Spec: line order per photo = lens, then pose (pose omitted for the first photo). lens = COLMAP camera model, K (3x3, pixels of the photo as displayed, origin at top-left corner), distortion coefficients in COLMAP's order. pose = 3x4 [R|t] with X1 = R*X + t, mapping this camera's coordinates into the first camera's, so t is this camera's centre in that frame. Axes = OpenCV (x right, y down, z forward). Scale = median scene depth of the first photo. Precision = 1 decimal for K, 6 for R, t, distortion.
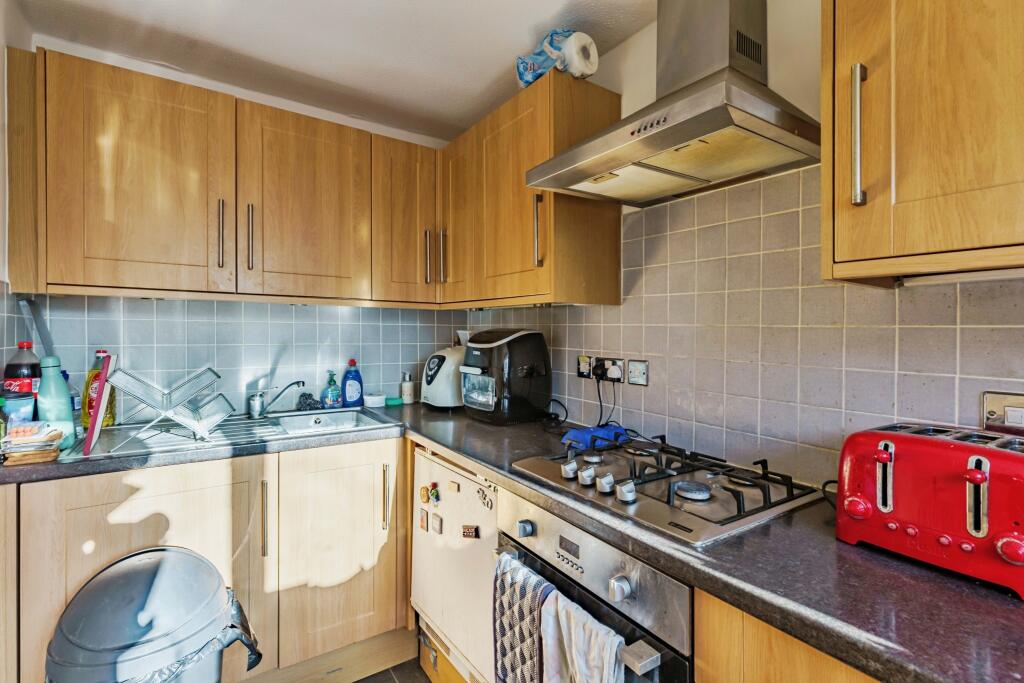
lens RADIAL K [[476.8, 0, 516.0], [0, 476.8, 329.5], [0, 0, 1]] dist [0.009855, -0.002557]
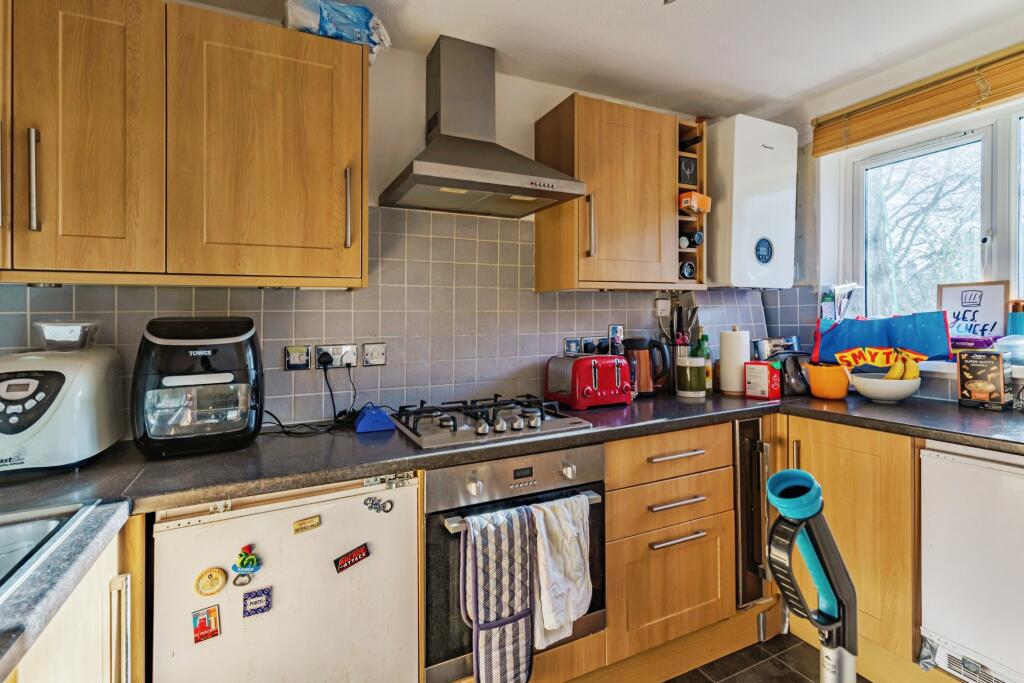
lens RADIAL K [[476.8, 0, 508.0], [0, 476.8, 320.3], [0, 0, 1]] dist [0.009855, -0.002557]
pose [[0.138001, -0.021970, 0.990188, -0.755158], [0.013947, 0.999698, 0.020237, -0.005455], [-0.990334, 0.011018, 0.138266, 0.521523]]
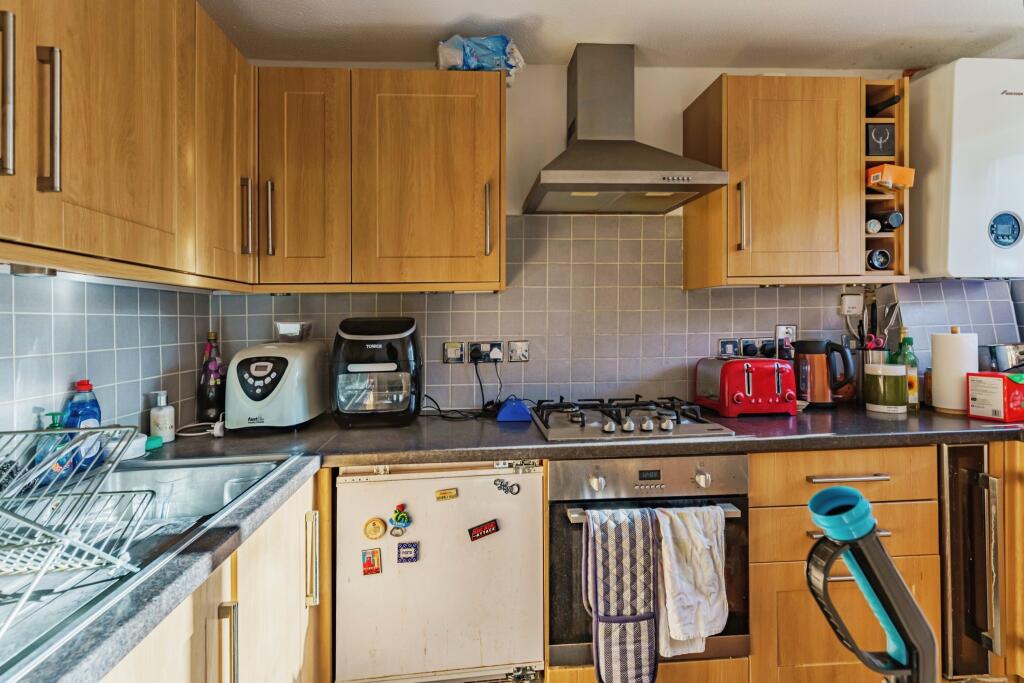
lens RADIAL K [[476.8, 0, 507.1], [0, 476.8, 322.2], [0, 0, 1]] dist [0.009855, -0.002557]
pose [[0.493907, -0.025866, 0.869130, -0.759377], [0.021119, 0.999619, 0.017748, -0.003566], [-0.869258, 0.009589, 0.494265, 0.418642]]
